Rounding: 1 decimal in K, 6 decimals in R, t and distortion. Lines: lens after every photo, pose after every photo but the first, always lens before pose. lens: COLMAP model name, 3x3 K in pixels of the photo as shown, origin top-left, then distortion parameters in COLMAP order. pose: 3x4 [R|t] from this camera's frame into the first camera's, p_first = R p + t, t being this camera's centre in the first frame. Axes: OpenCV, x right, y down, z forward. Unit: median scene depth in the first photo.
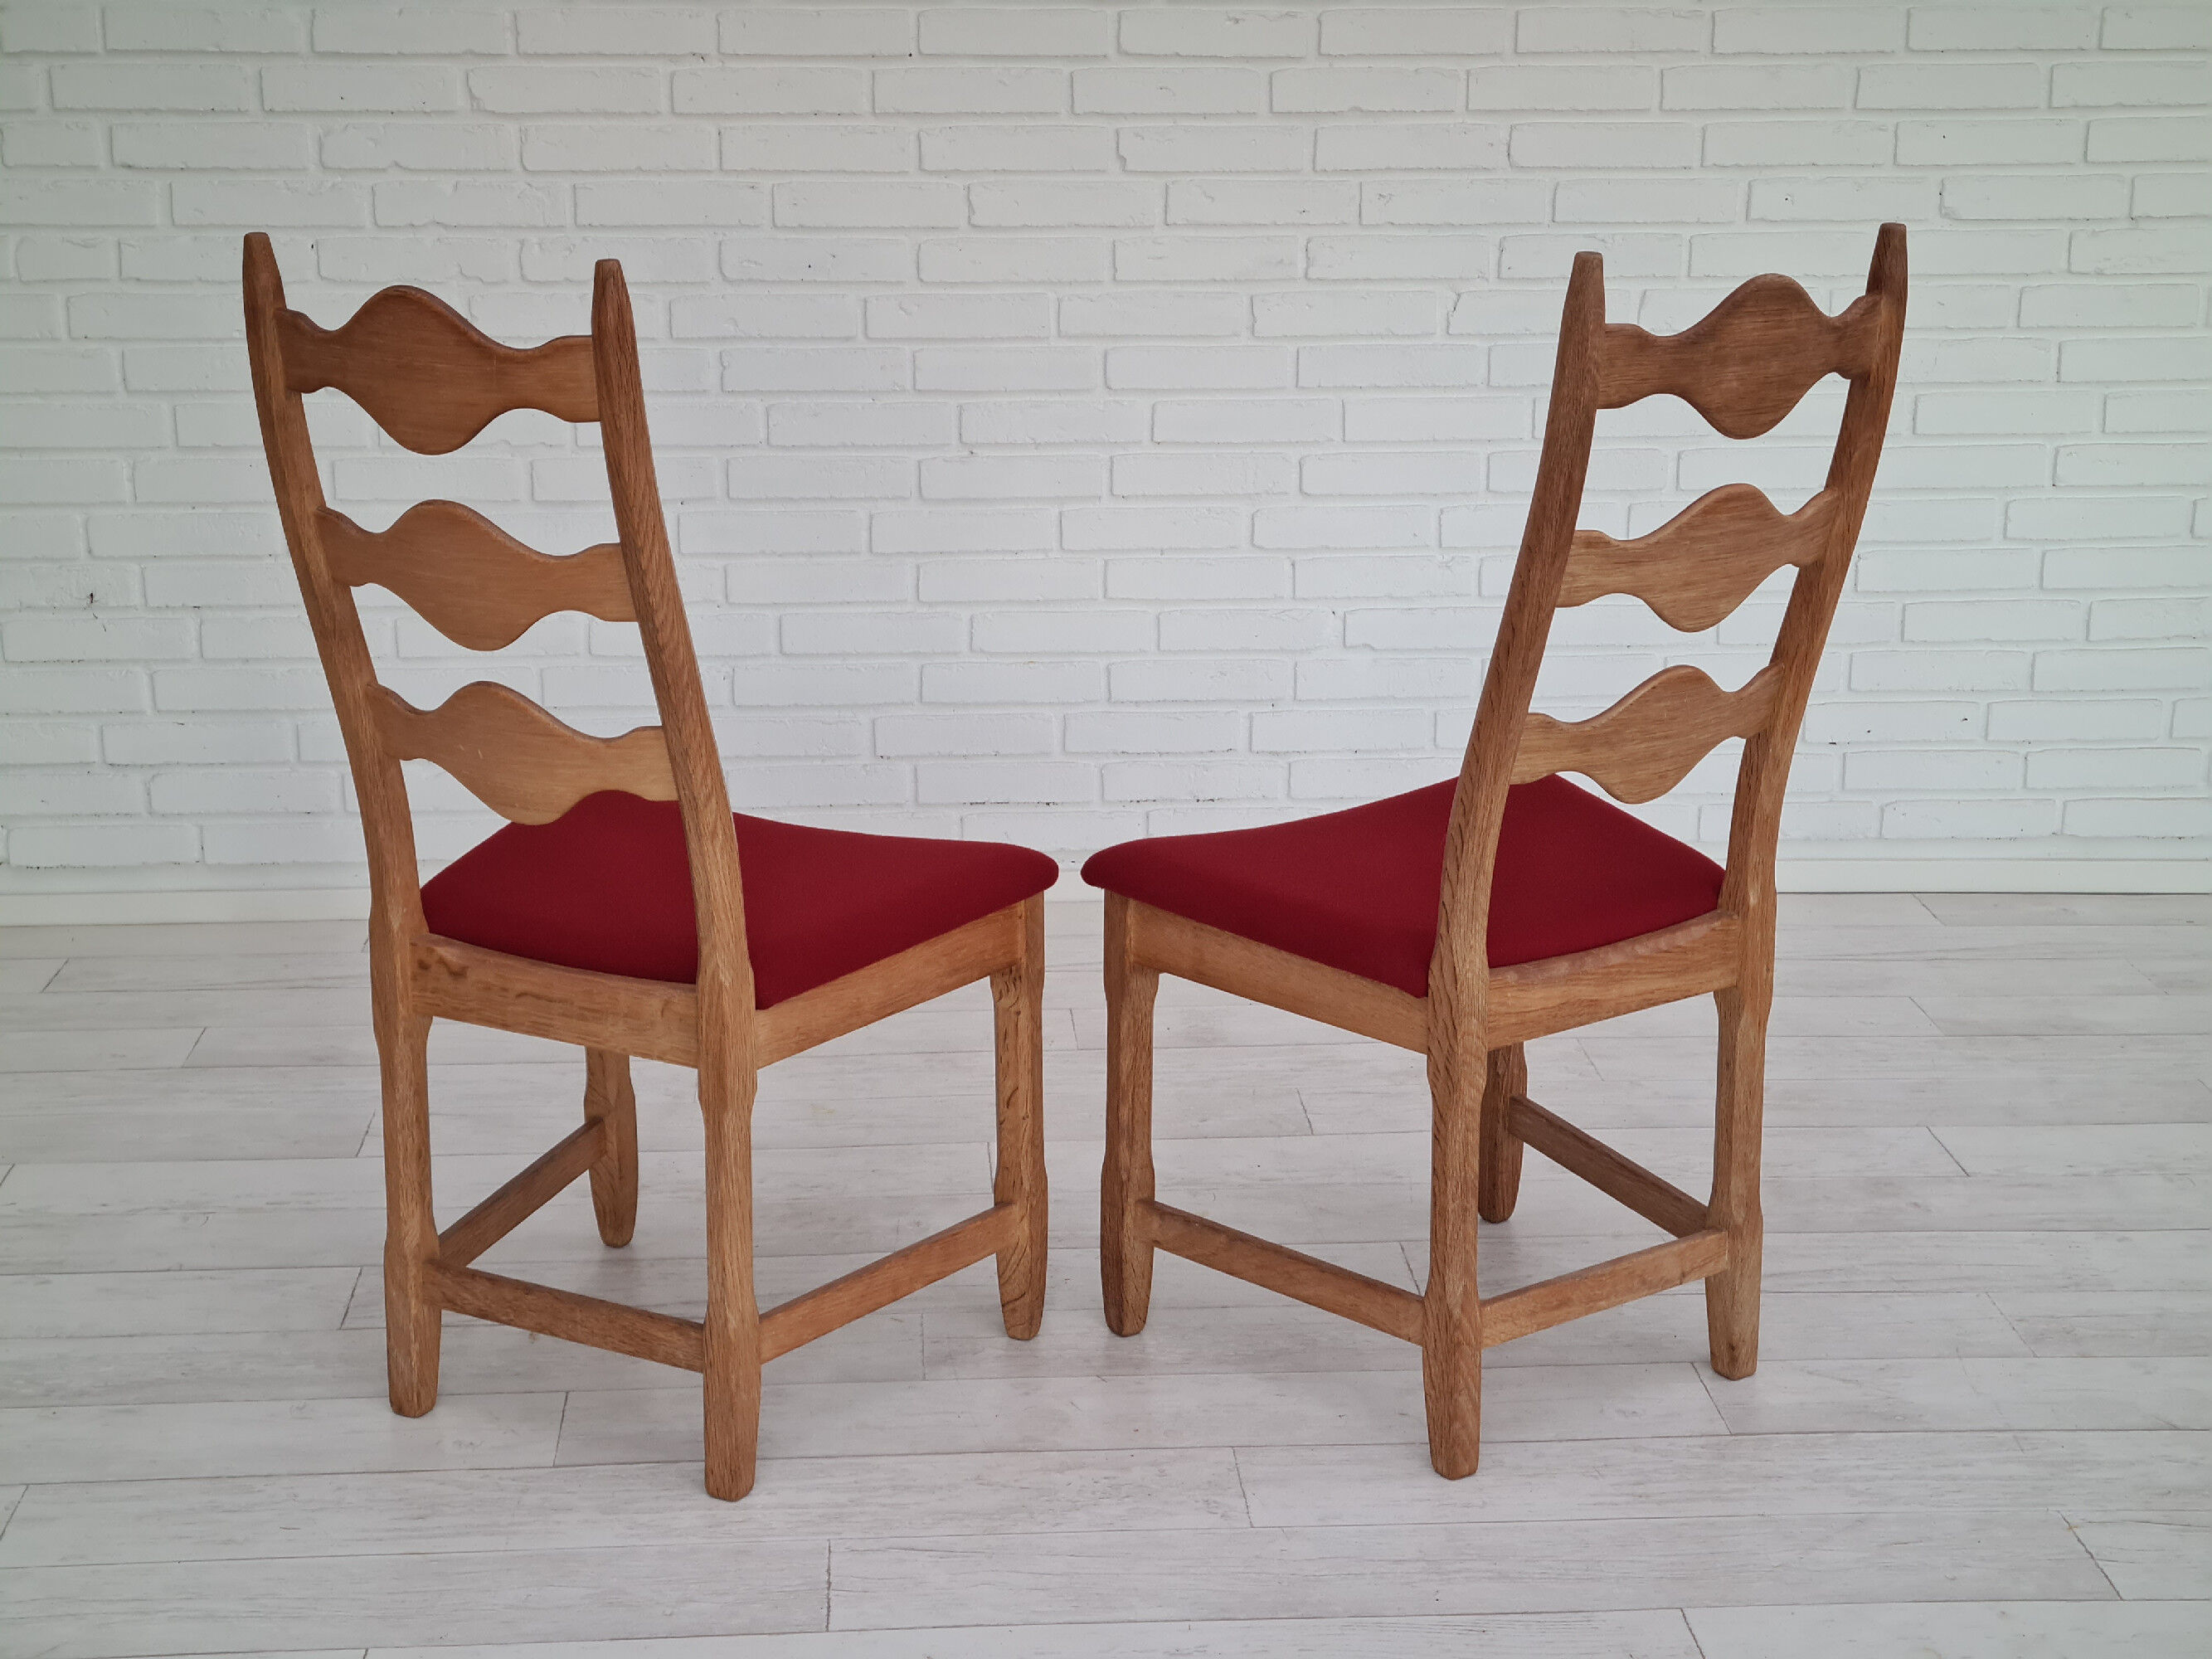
lens RADIAL K [[3349.4, 0, 1090.6], [0, 3349.4, 862.0], [0, 0, 1]] dist [0.065367, 0.000000]
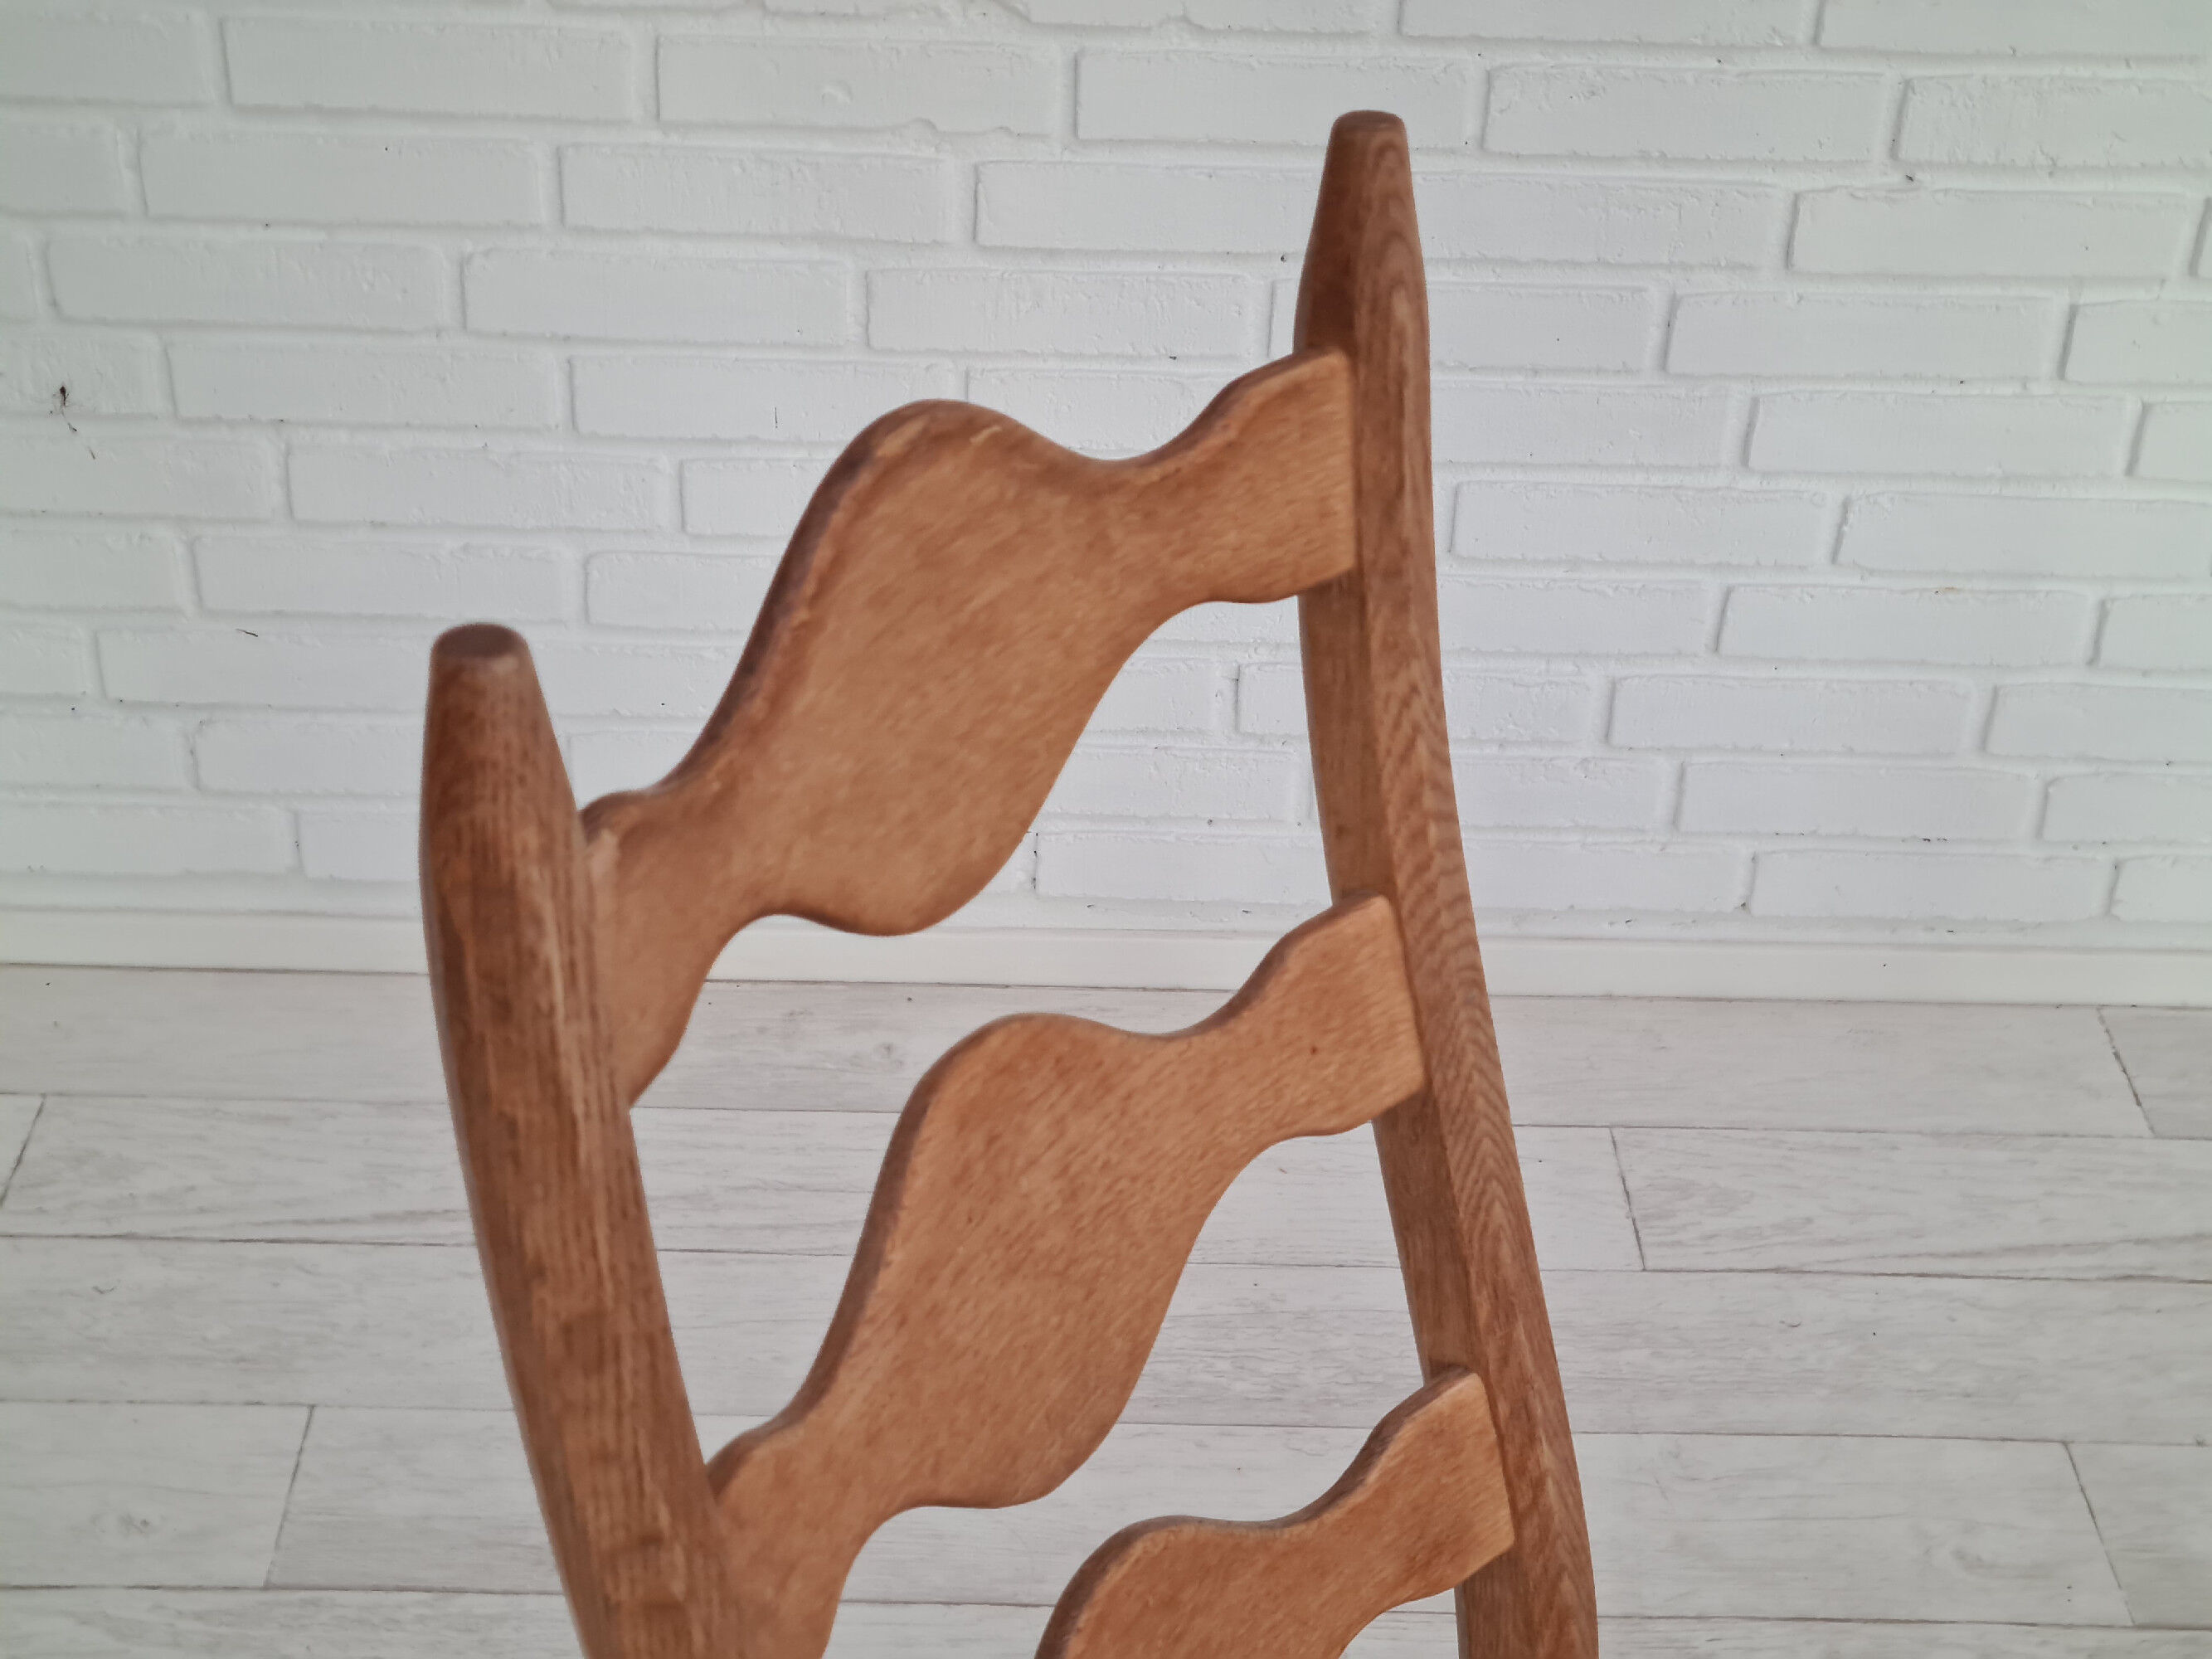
lens RADIAL K [[3349.4, 0, 1066.4], [0, 3349.4, 865.6], [0, 0, 1]] dist [0.065367, 0.000000]
pose [[0.998000, 0.058674, -0.023522, -0.137936], [-0.049178, 0.954455, 0.294275, -0.165404], [0.039717, -0.292530, 0.955431, 0.525732]]
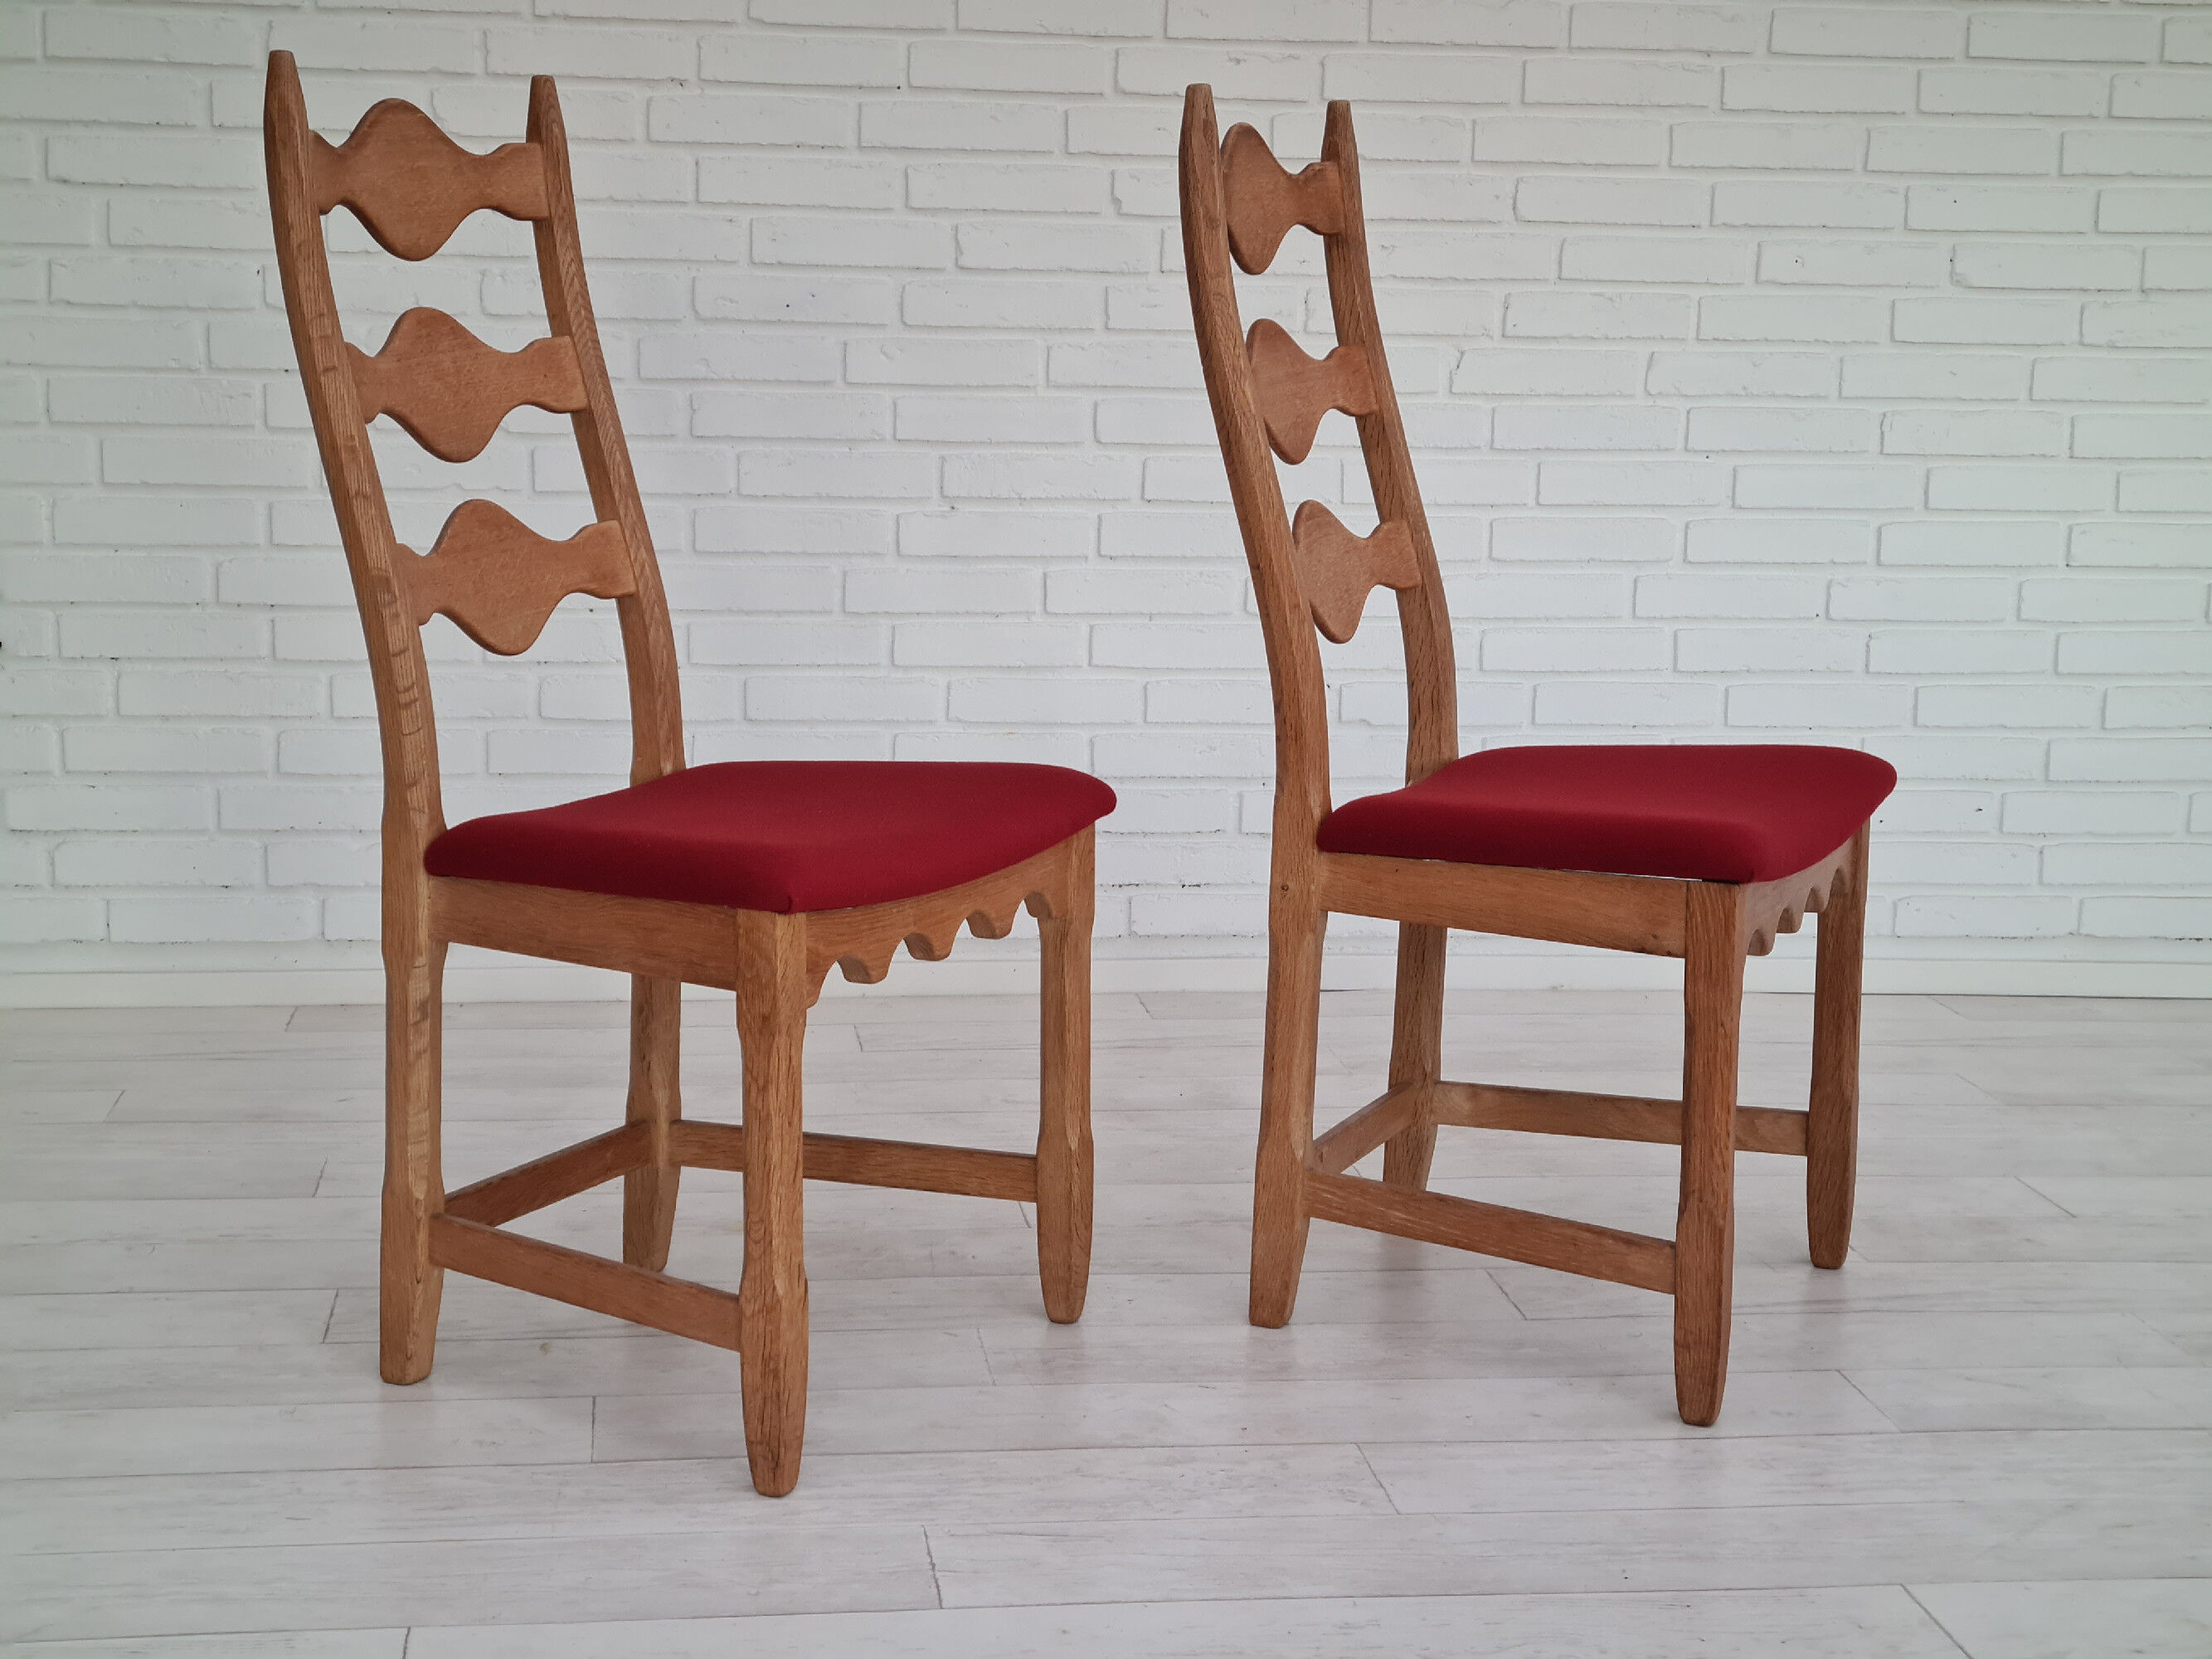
lens RADIAL K [[3349.4, 0, 1067.1], [0, 3349.4, 853.3], [0, 0, 1]] dist [0.065367, 0.000000]
pose [[0.997912, 0.007992, 0.064095, -0.064016], [-0.000700, 0.993595, -0.112999, 0.082756], [-0.064588, 0.112718, 0.991526, 0.072091]]
